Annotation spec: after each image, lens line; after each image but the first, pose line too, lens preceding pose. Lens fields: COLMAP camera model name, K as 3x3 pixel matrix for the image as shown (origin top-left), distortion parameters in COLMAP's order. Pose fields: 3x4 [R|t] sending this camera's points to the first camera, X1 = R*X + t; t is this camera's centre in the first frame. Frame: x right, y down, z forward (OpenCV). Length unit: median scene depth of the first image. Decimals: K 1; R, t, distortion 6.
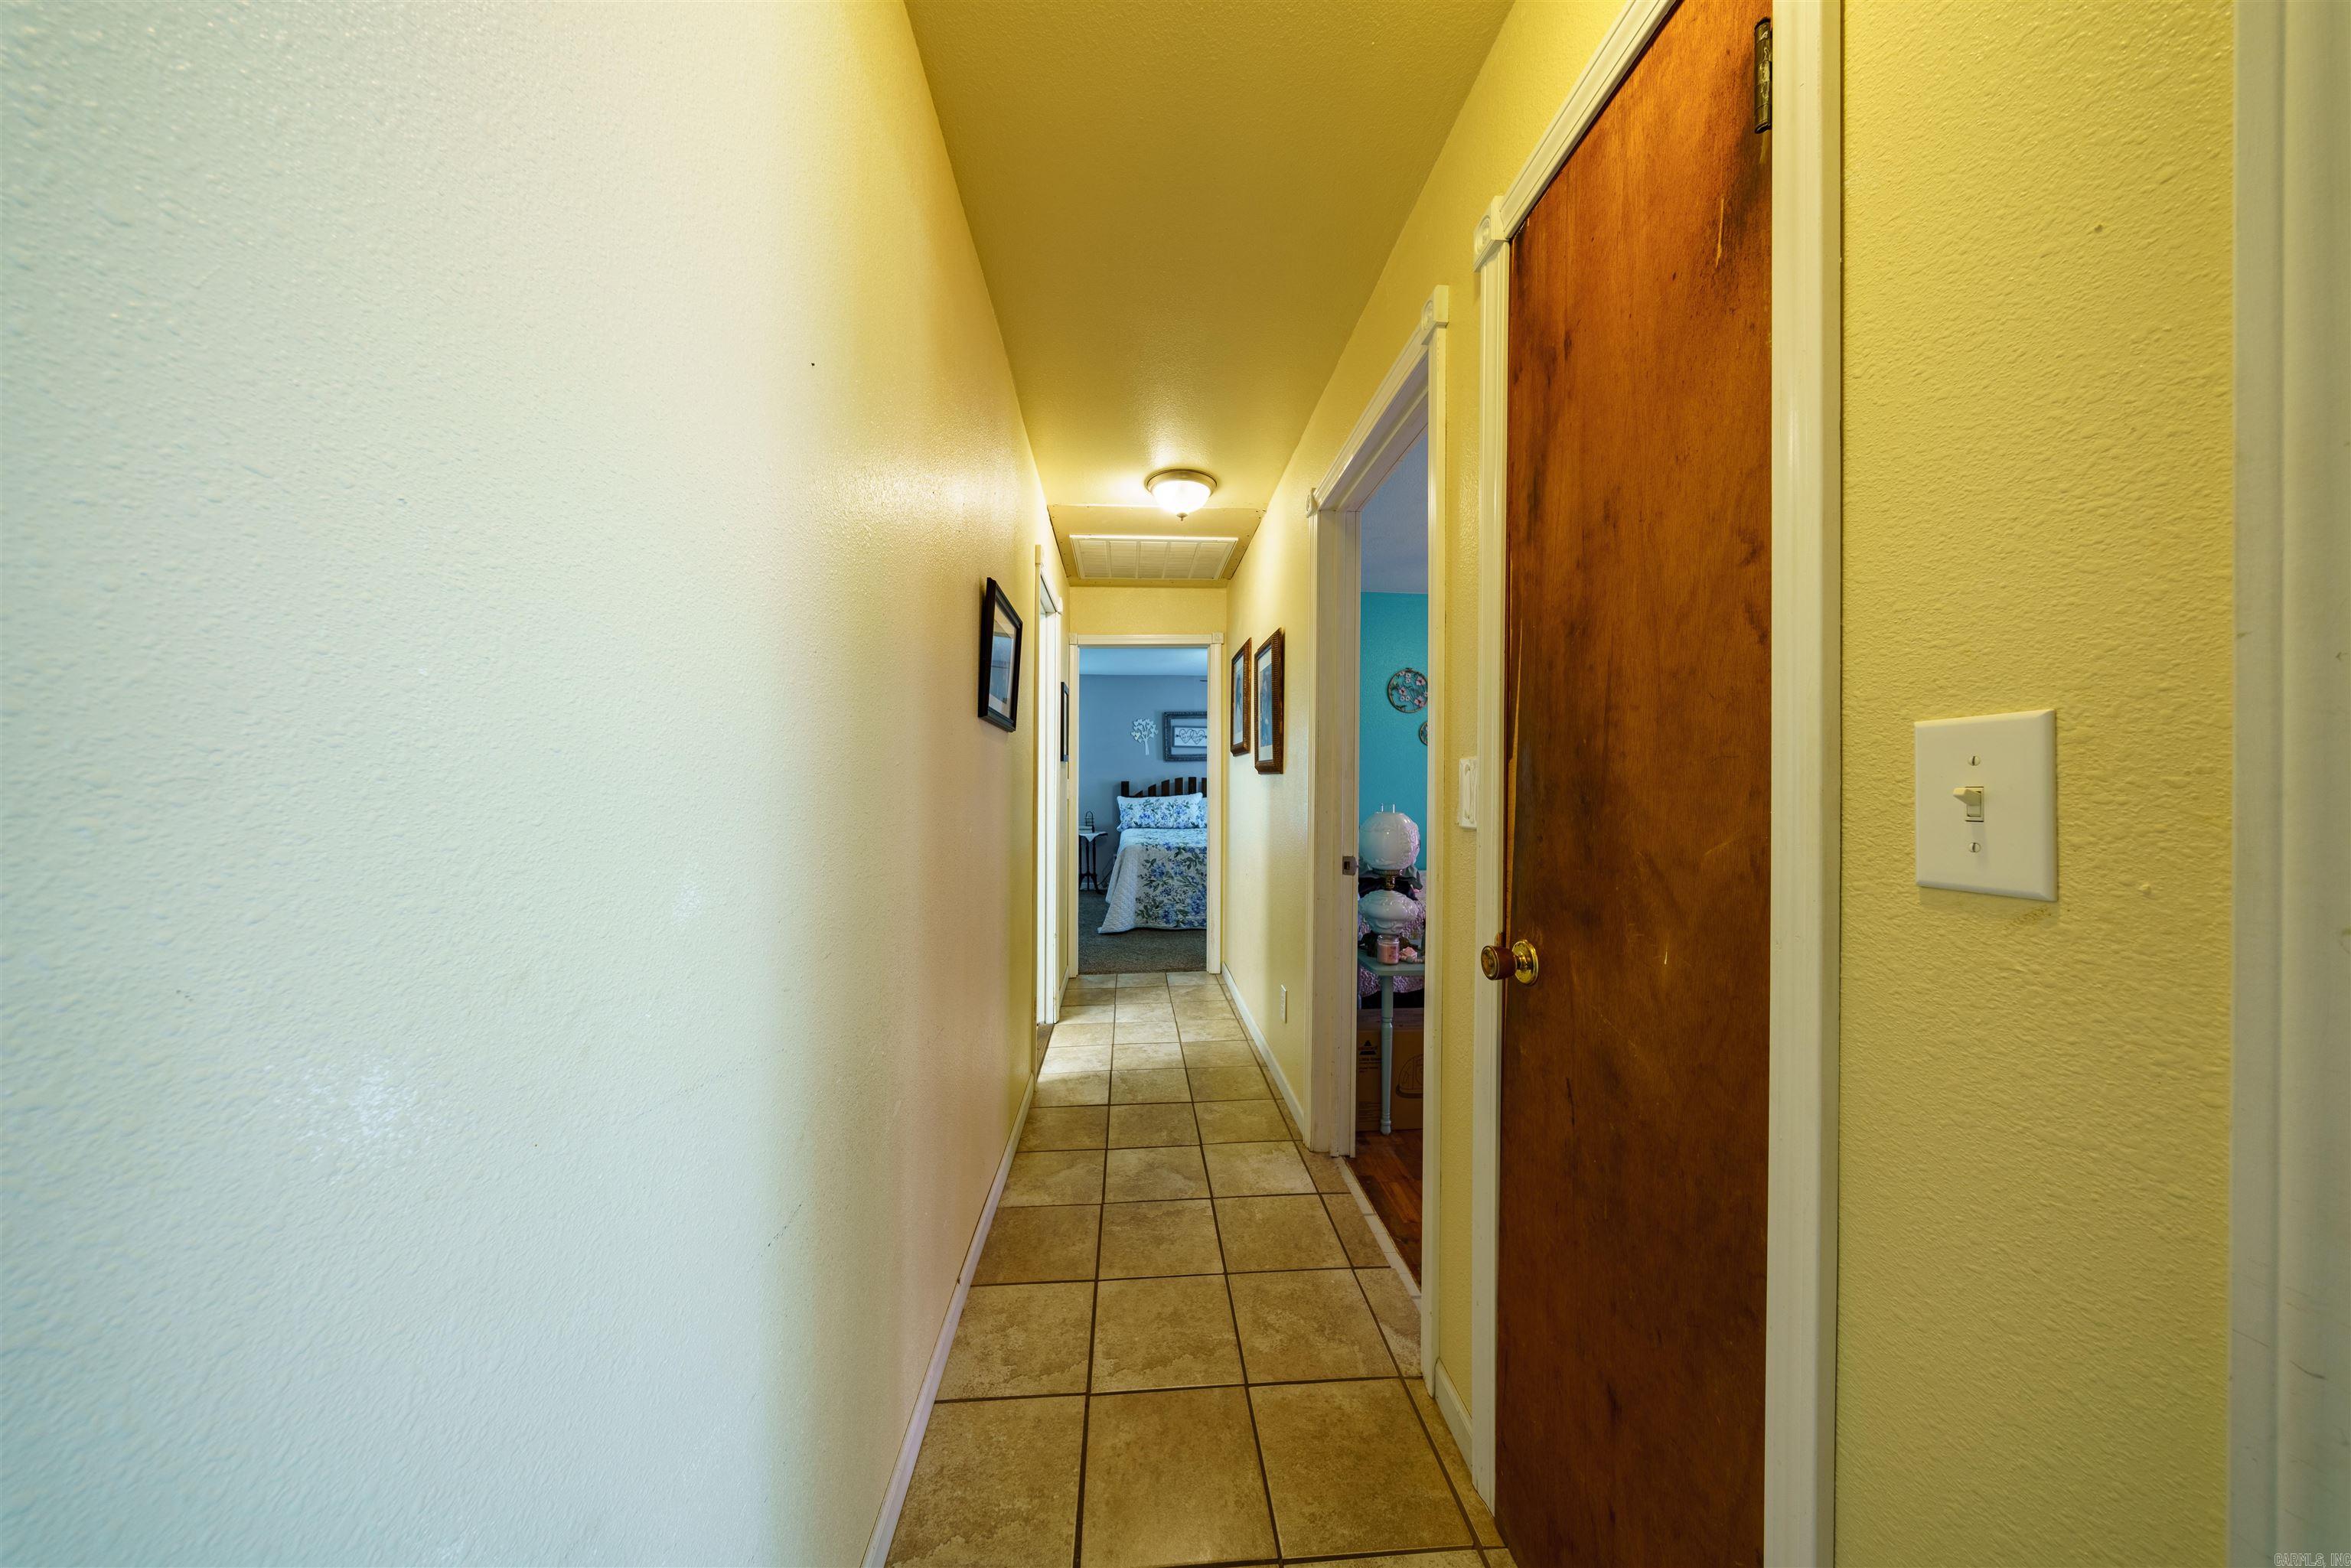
lens RADIAL K [[669.5, 0, 1175.5], [0, 669.5, 784.0], [0, 0, 1]] dist [0.000363, 0.000050]
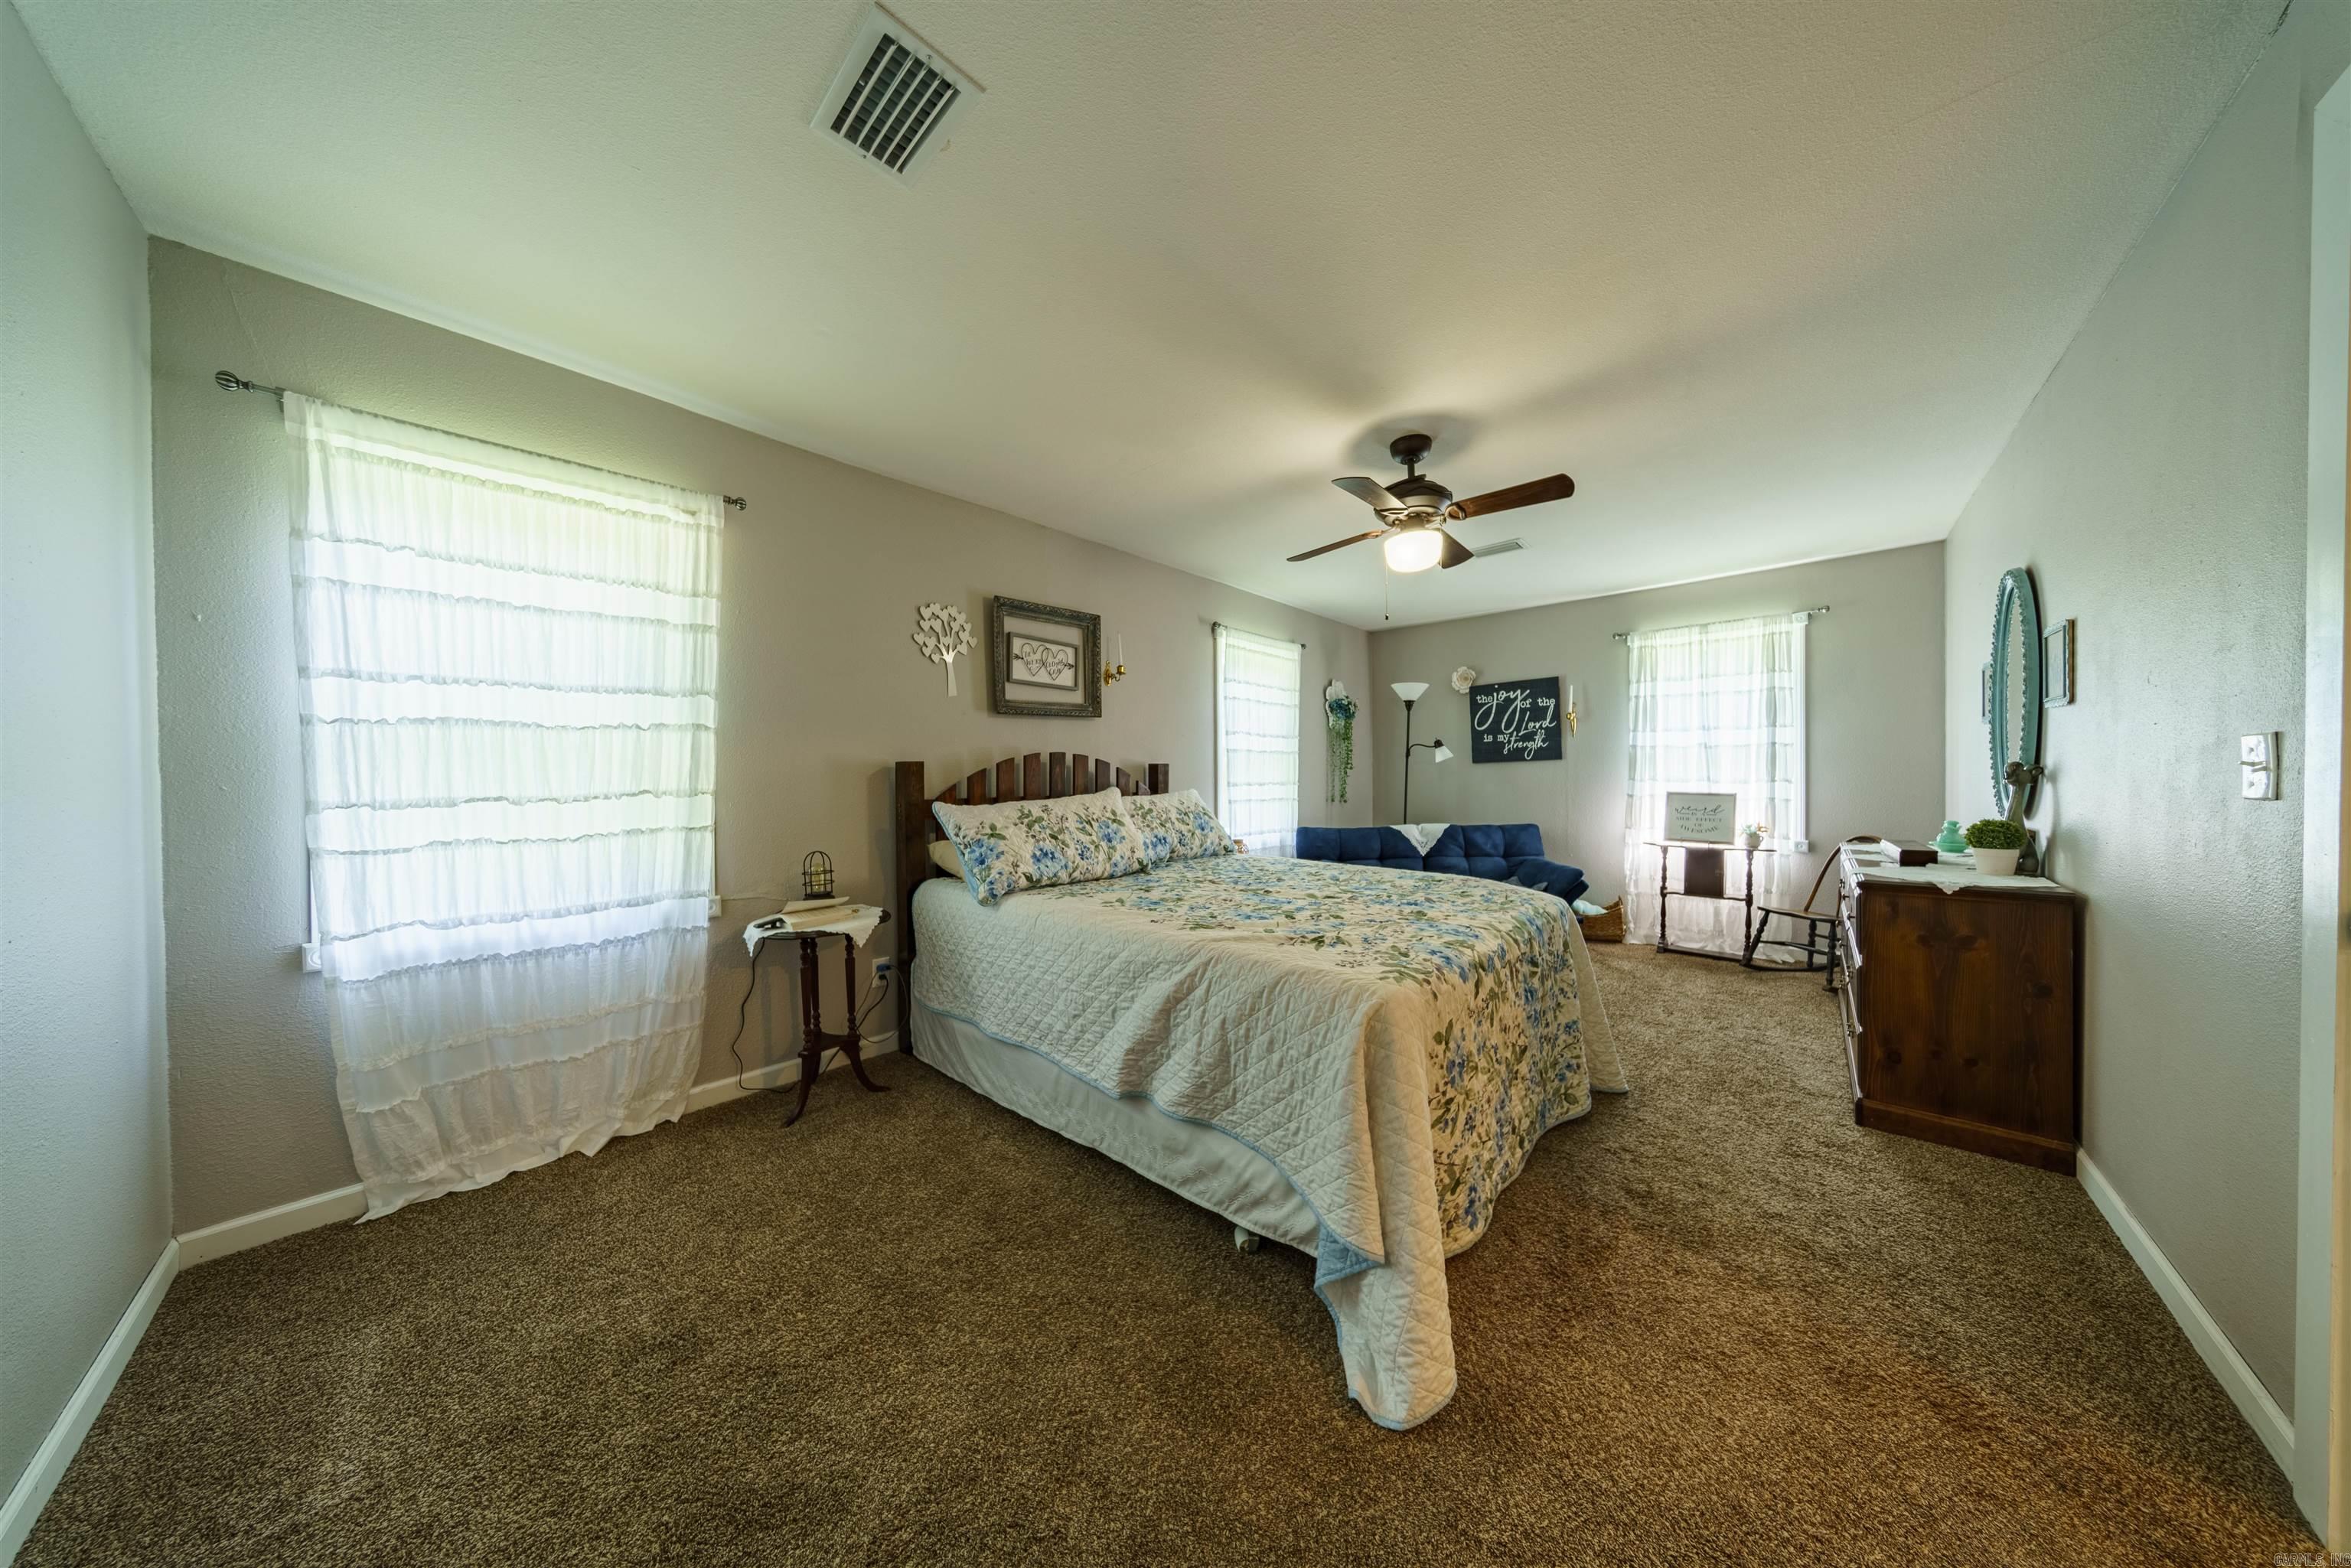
lens RADIAL K [[669.5, 0, 1175.5], [0, 669.5, 784.0], [0, 0, 1]] dist [0.000363, 0.000050]
pose [[0.730482, -0.011703, 0.682832, -0.218744], [0.000314, 0.999859, 0.016801, 0.002657], [-0.682932, -0.012058, 0.730382, 0.615248]]
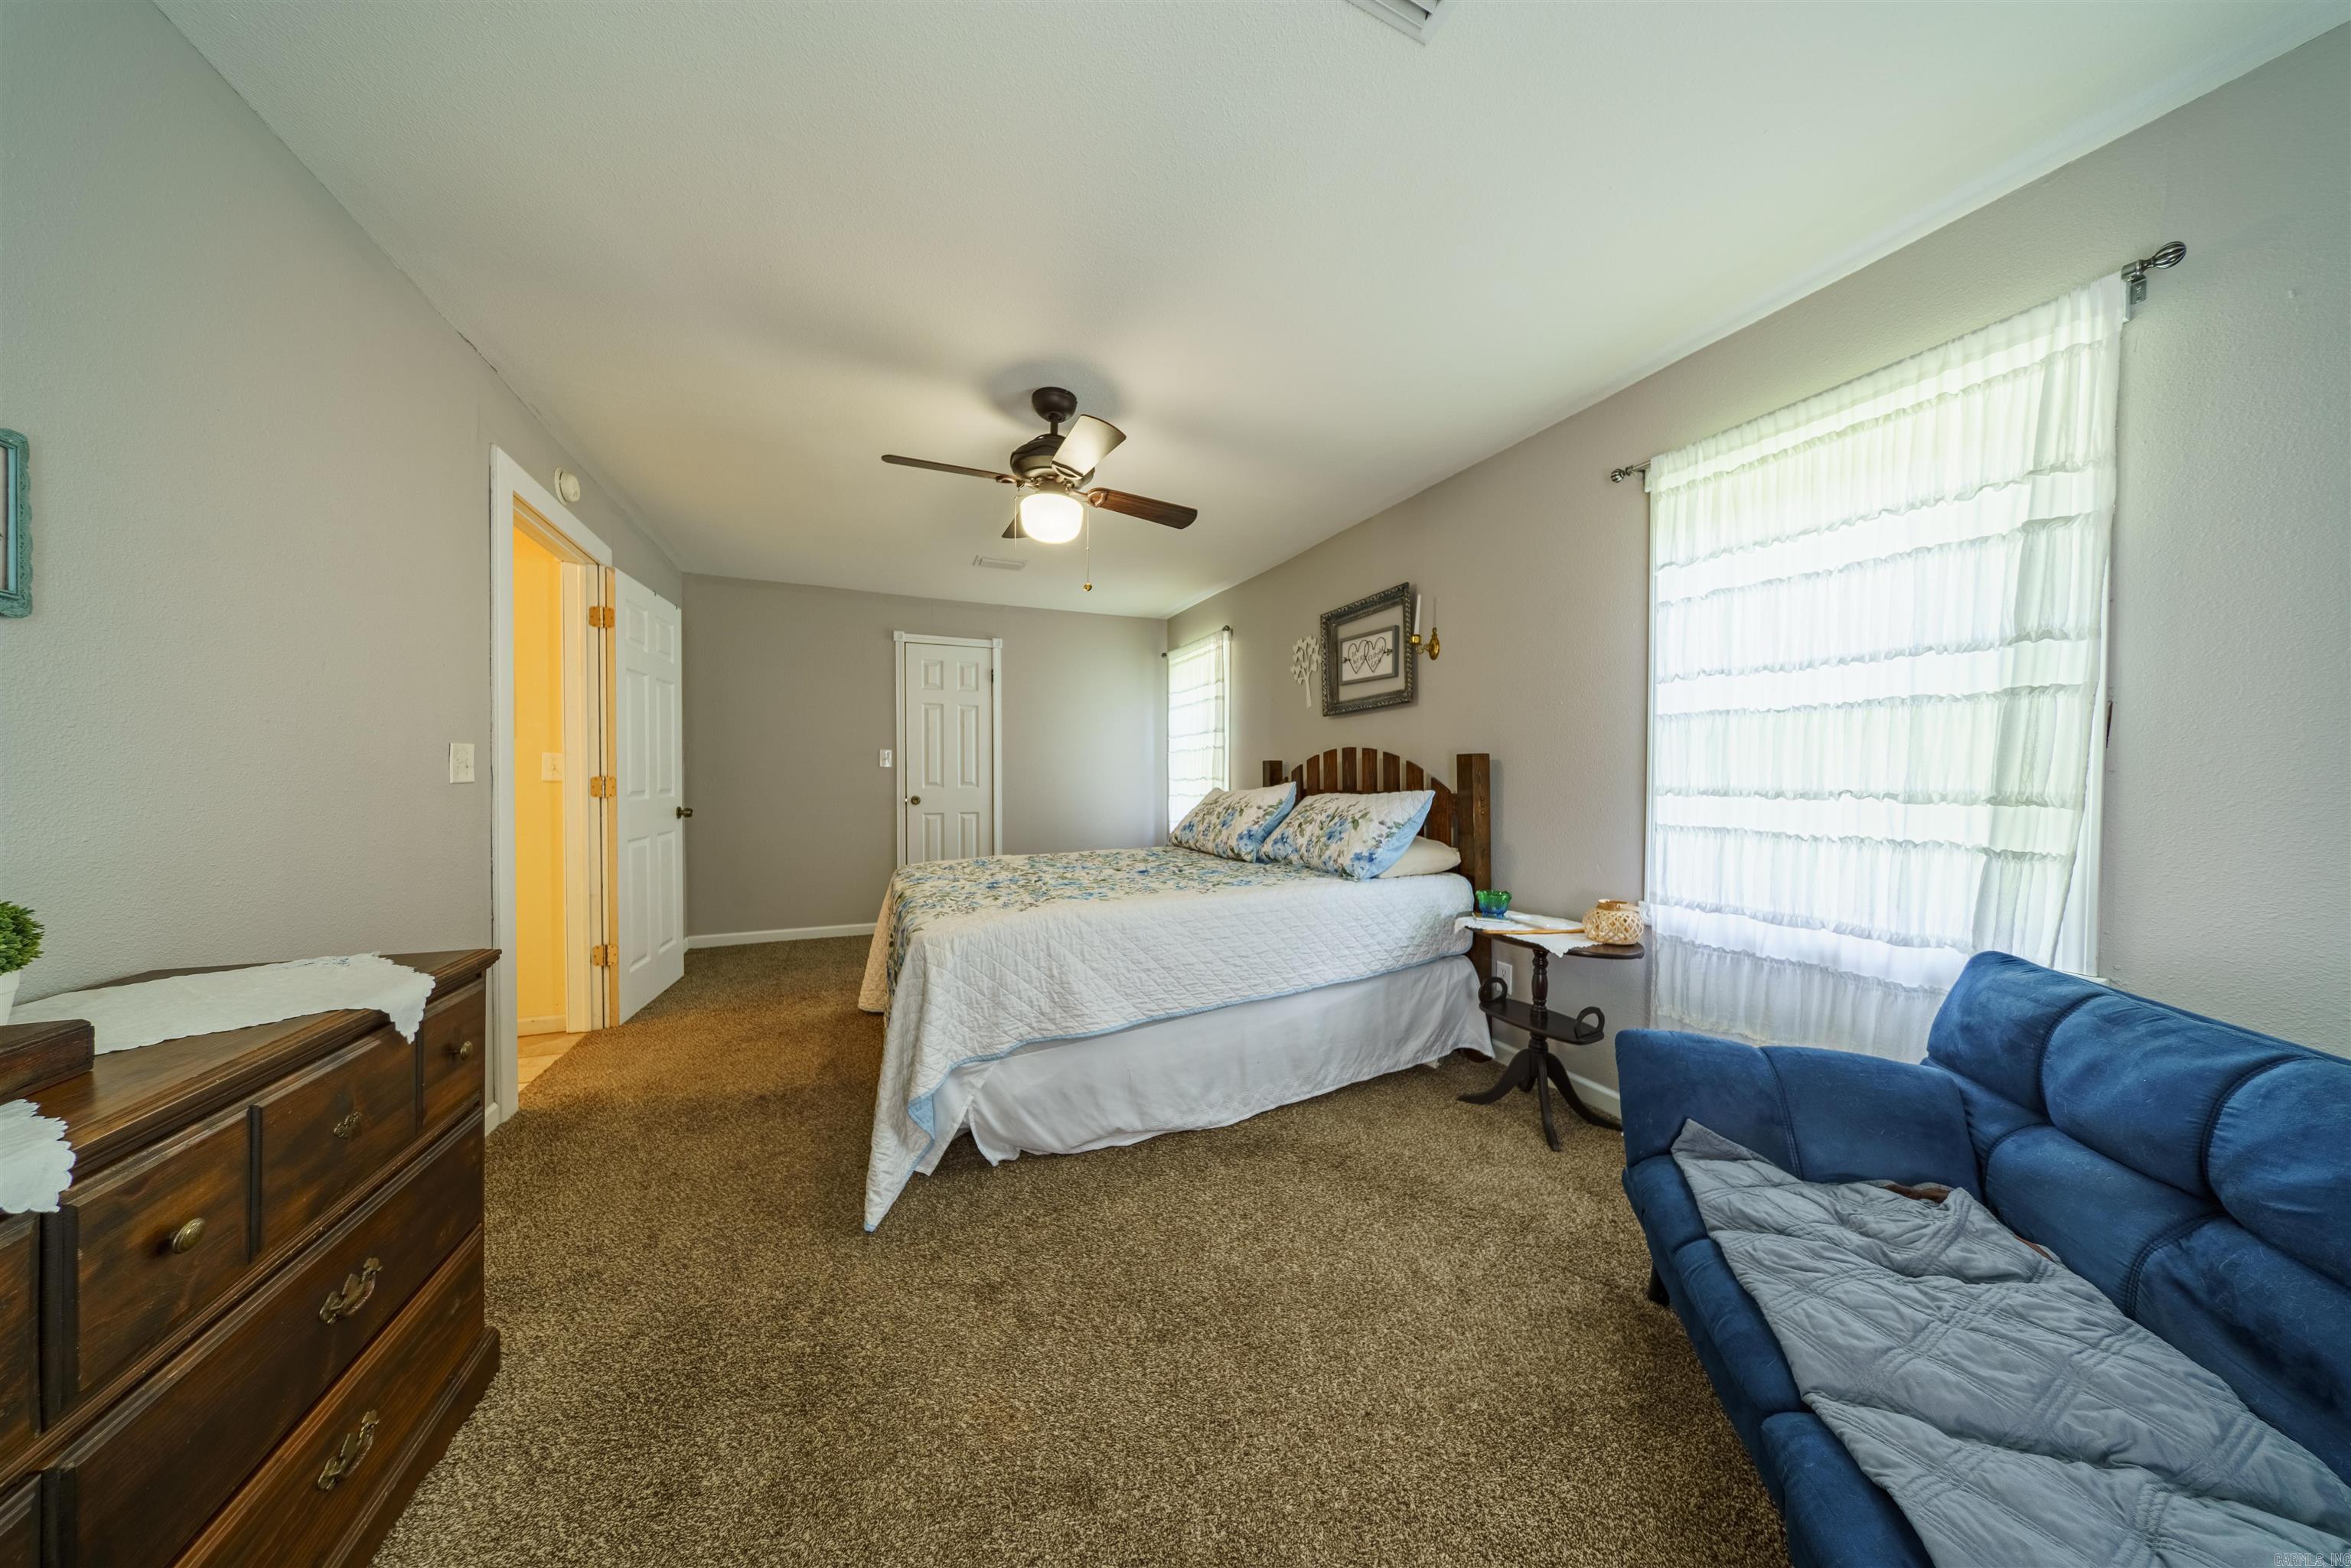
lens RADIAL K [[669.5, 0, 1175.5], [0, 669.5, 784.0], [0, 0, 1]] dist [0.000363, 0.000050]
pose [[0.350348, 0.023733, -0.936319, 0.399702], [0.001775, 0.999660, 0.026002, 0.001882], [0.936618, -0.010772, 0.350186, 0.725976]]
